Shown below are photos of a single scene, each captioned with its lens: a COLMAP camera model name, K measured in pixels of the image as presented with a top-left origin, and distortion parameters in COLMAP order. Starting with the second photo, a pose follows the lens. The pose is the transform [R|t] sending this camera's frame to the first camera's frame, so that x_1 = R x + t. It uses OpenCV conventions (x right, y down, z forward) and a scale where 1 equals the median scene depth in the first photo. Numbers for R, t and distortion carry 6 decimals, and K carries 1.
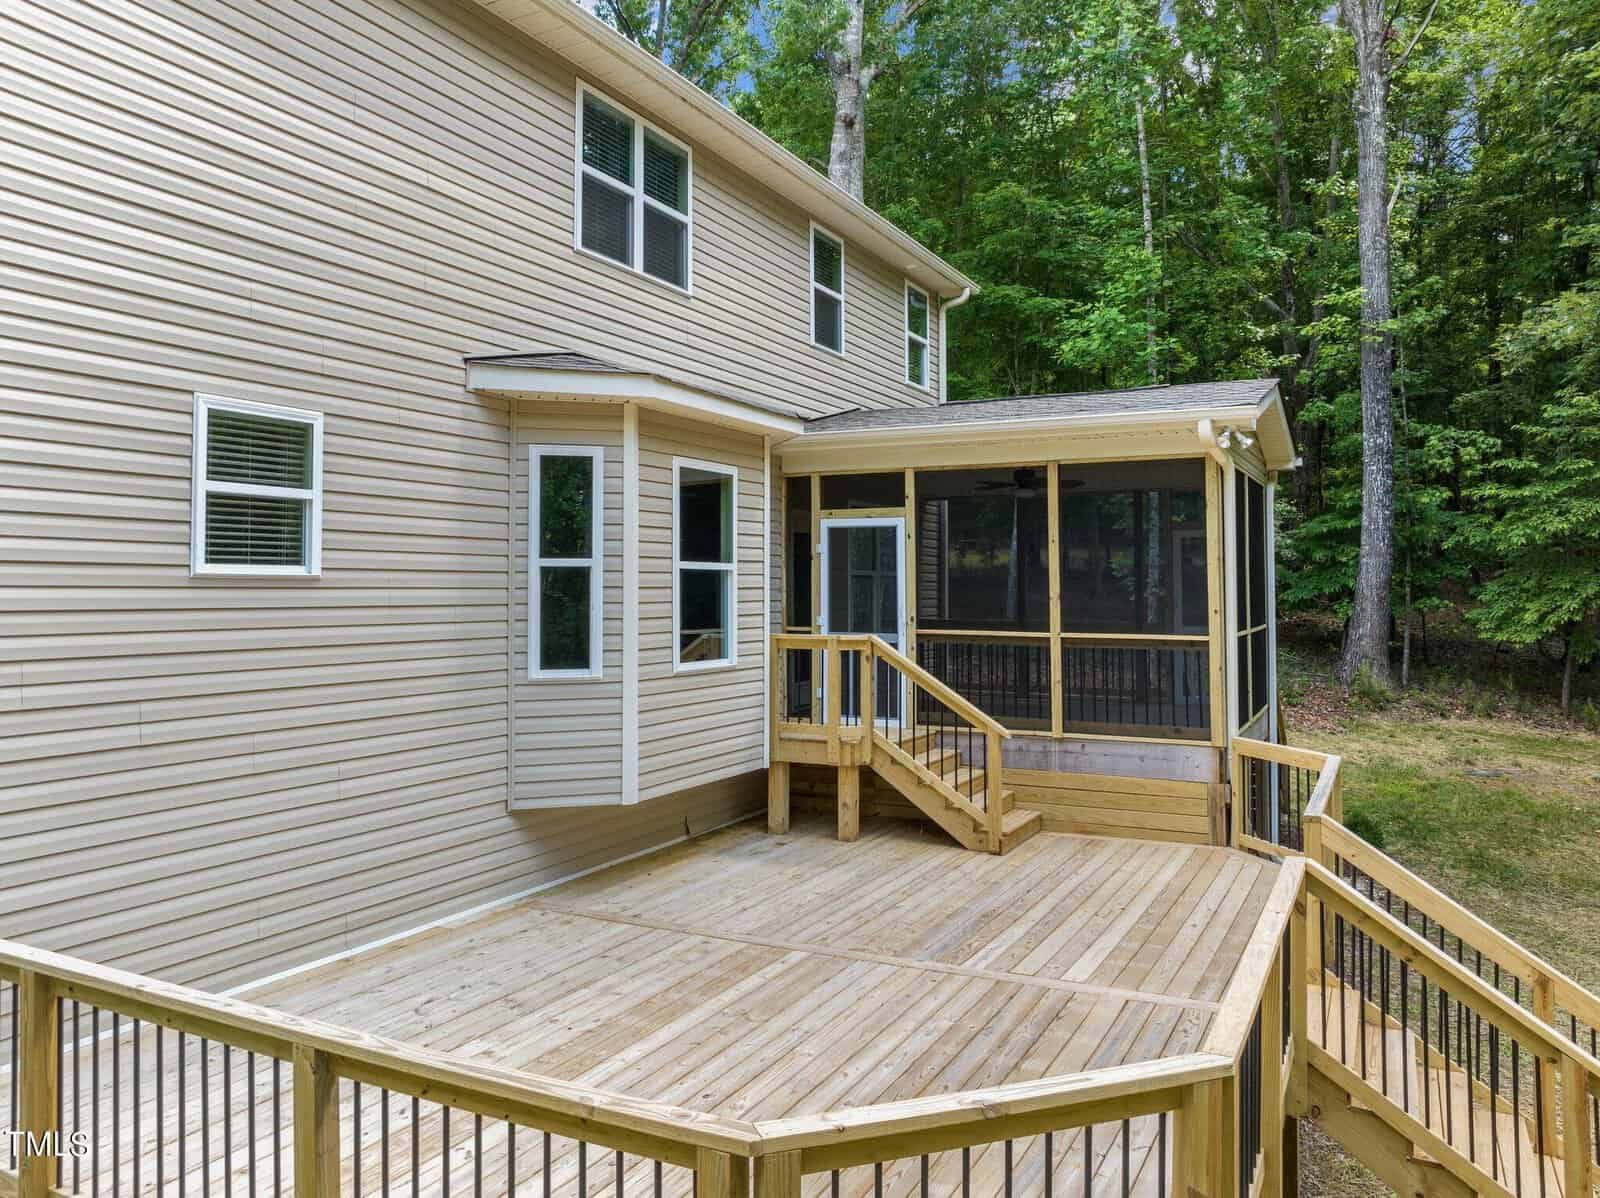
lens RADIAL K [[1160.0, 0, 805.1], [0, 1160.0, 573.6], [0, 0, 1]] dist [-0.029025, -0.009379]
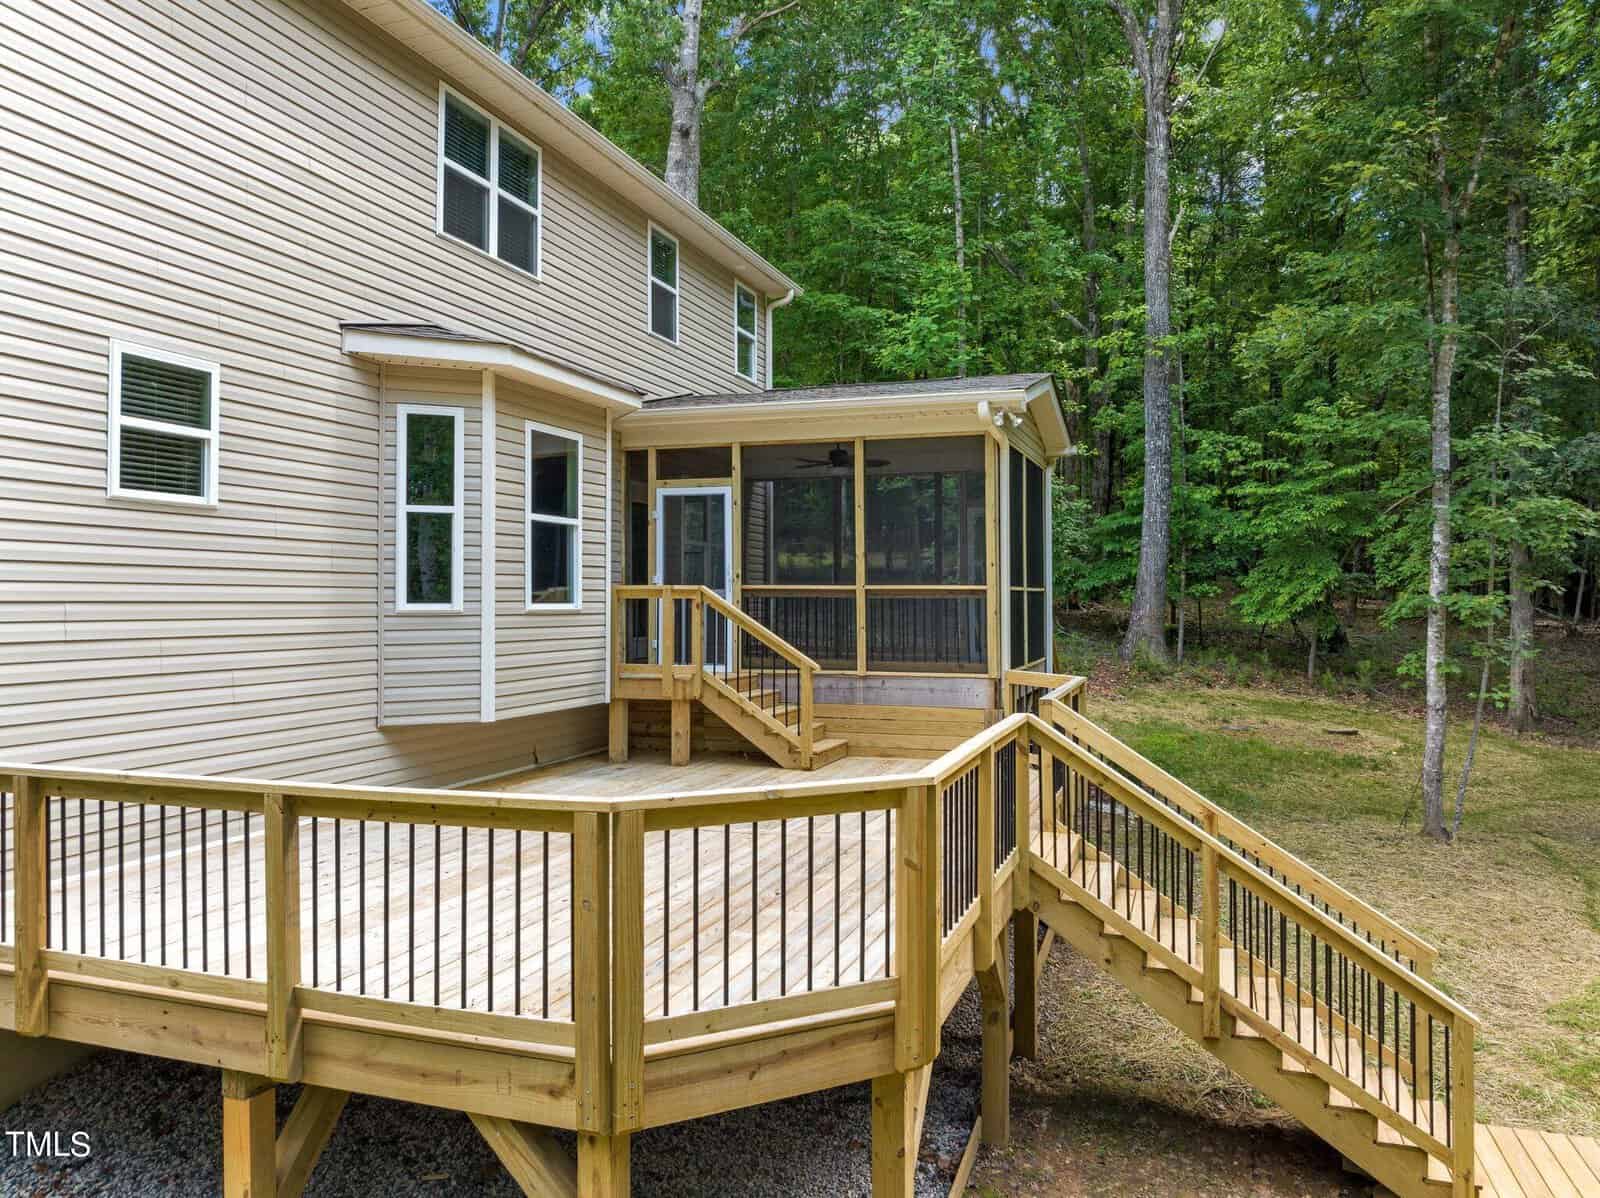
lens RADIAL K [[1151.5, 0, 800.0], [0, 1151.5, 599.0], [0, 0, 1]] dist [-0.019589, -0.028798]
pose [[0.990453, 0.002662, 0.137824, -0.002427], [-0.004393, 0.999915, 0.012255, 0.050384], [-0.137779, -0.012744, 0.990381, -0.130954]]
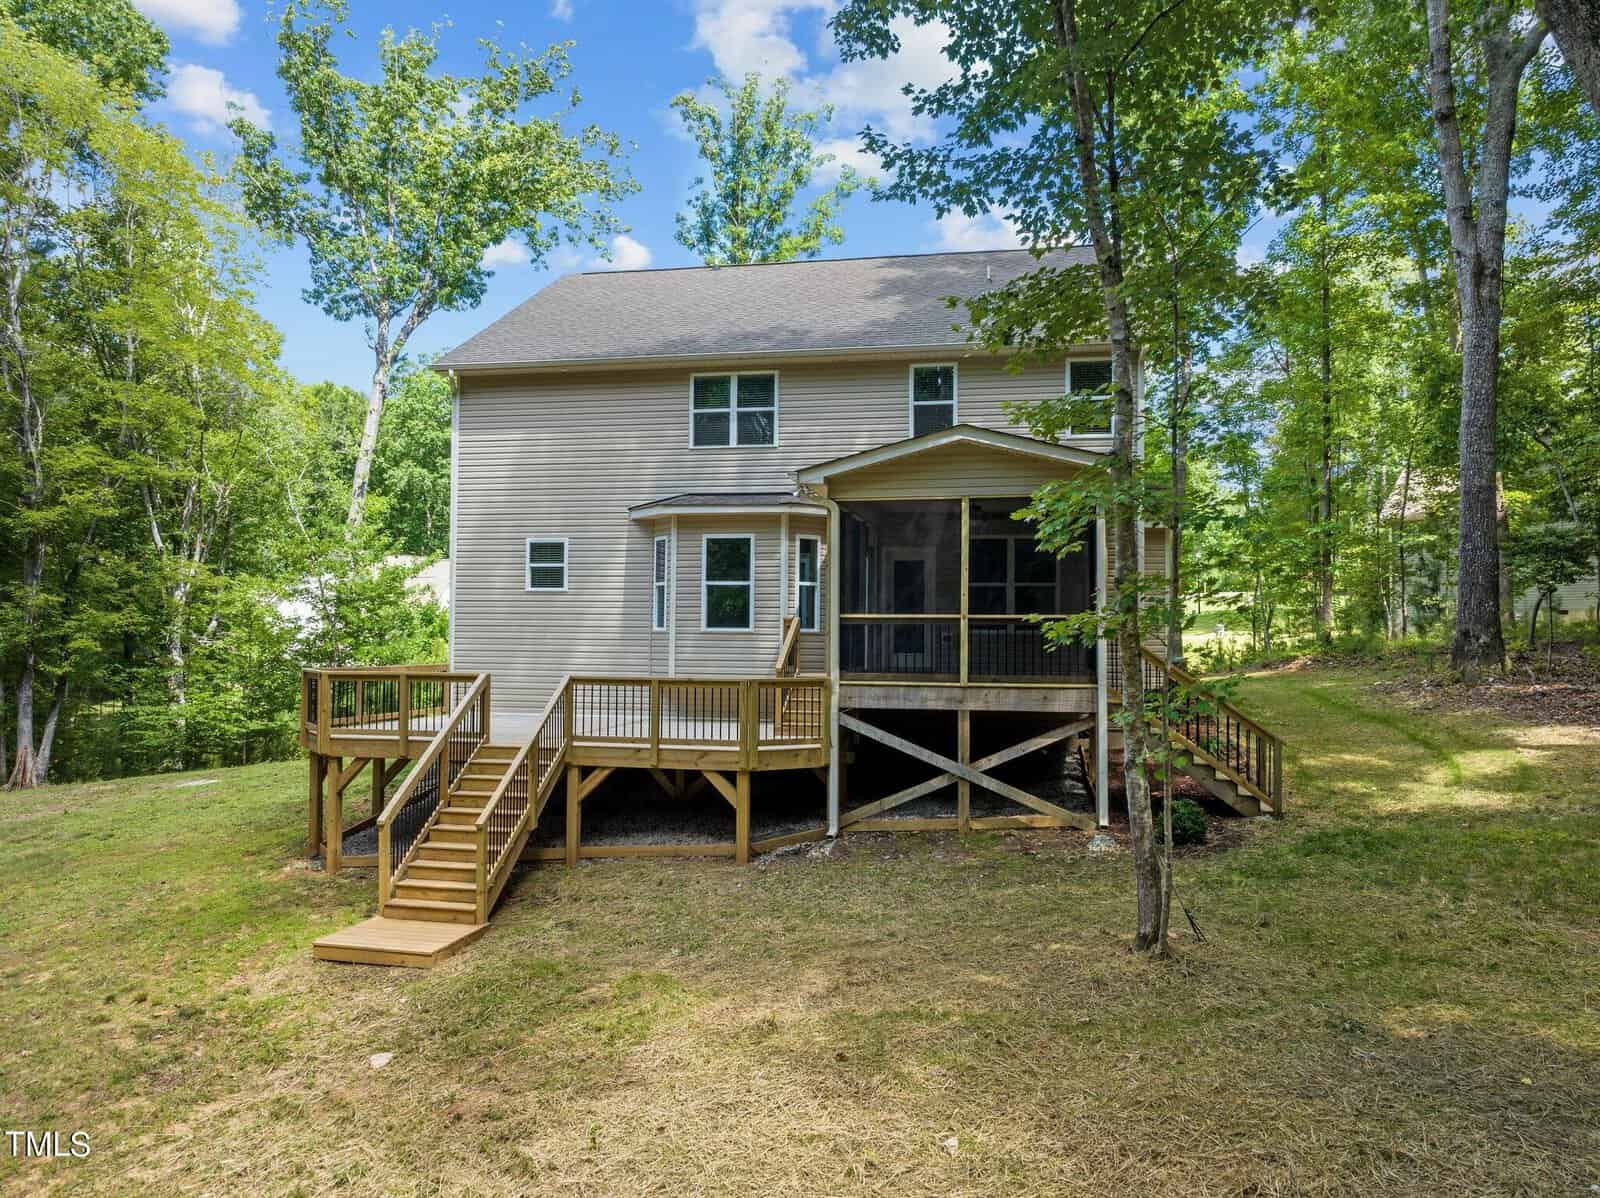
lens RADIAL K [[1151.5, 0, 800.0], [0, 1151.5, 599.0], [0, 0, 1]] dist [-0.019589, -0.028798]
pose [[0.281506, -0.011839, -0.959486, 1.774309], [0.013695, 0.999872, -0.008319, 0.038254], [0.959462, -0.010798, 0.281632, 0.475177]]
